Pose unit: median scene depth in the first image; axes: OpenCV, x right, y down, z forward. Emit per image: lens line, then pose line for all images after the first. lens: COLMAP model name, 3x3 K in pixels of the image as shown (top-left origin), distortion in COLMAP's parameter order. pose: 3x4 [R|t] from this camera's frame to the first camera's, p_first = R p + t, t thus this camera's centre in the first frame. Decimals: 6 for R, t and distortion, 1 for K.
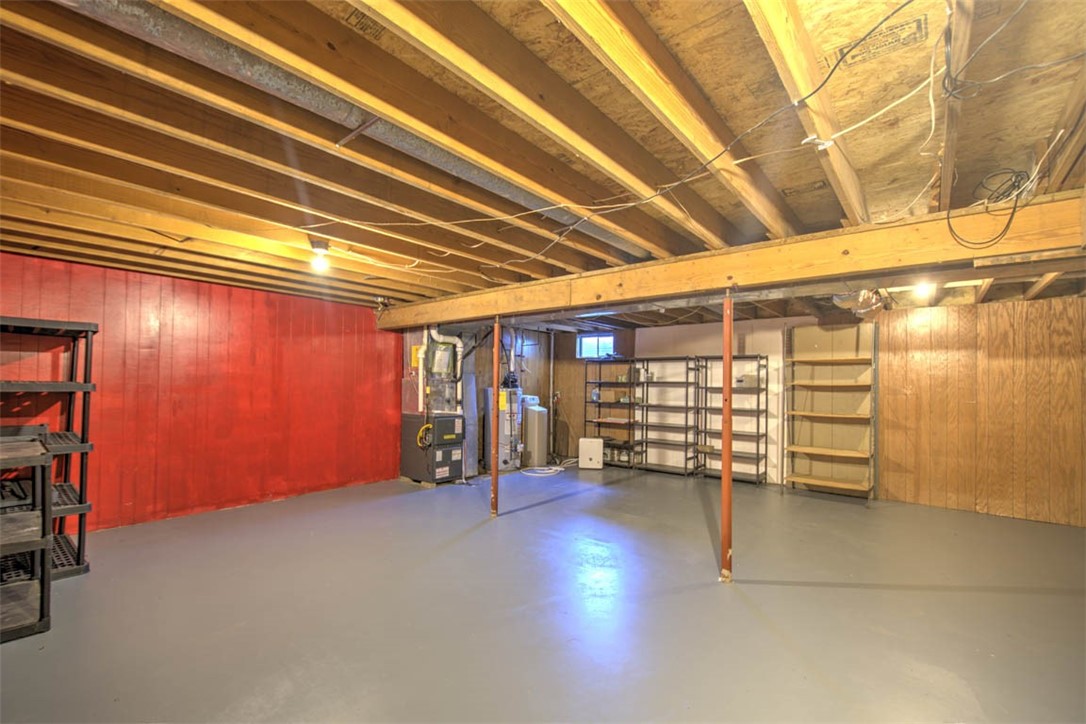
lens RADIAL K [[465.7, 0, 550.4], [0, 465.7, 380.0], [0, 0, 1]] dist [-0.001908, -0.002184]
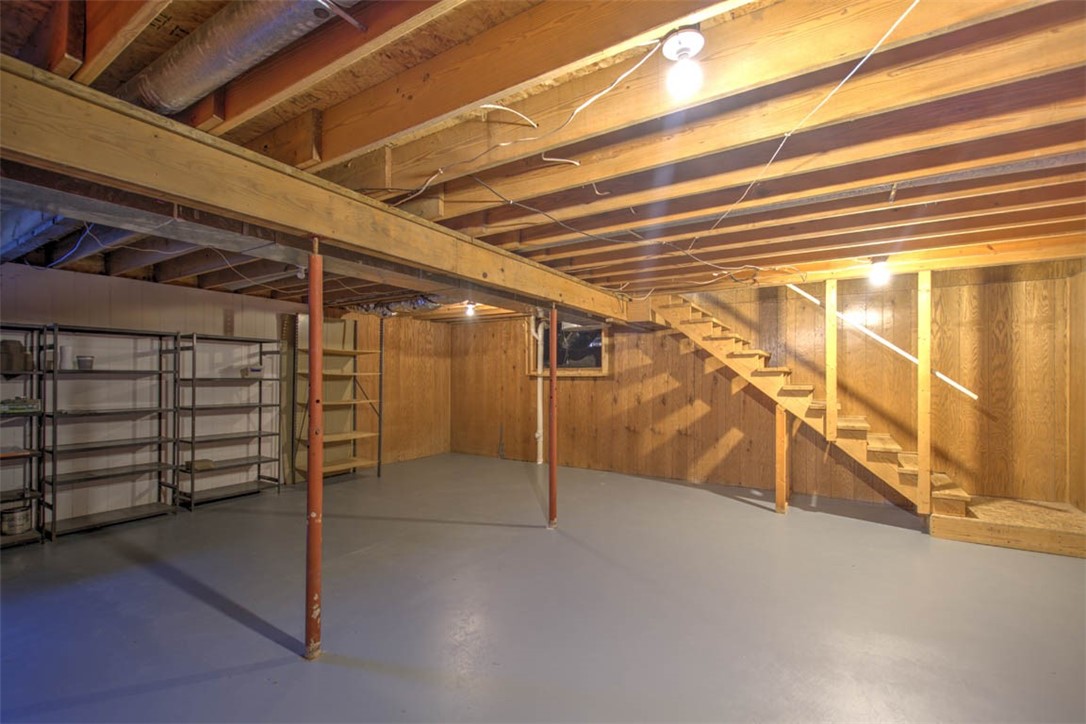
lens RADIAL K [[465.7, 0, 543.6], [0, 465.7, 370.4], [0, 0, 1]] dist [-0.001908, -0.002184]
pose [[-0.125945, 0.003105, 0.992032, -0.441079], [-0.013187, 0.999902, -0.004803, 0.000000], [-0.991950, -0.013687, -0.125892, 0.581386]]
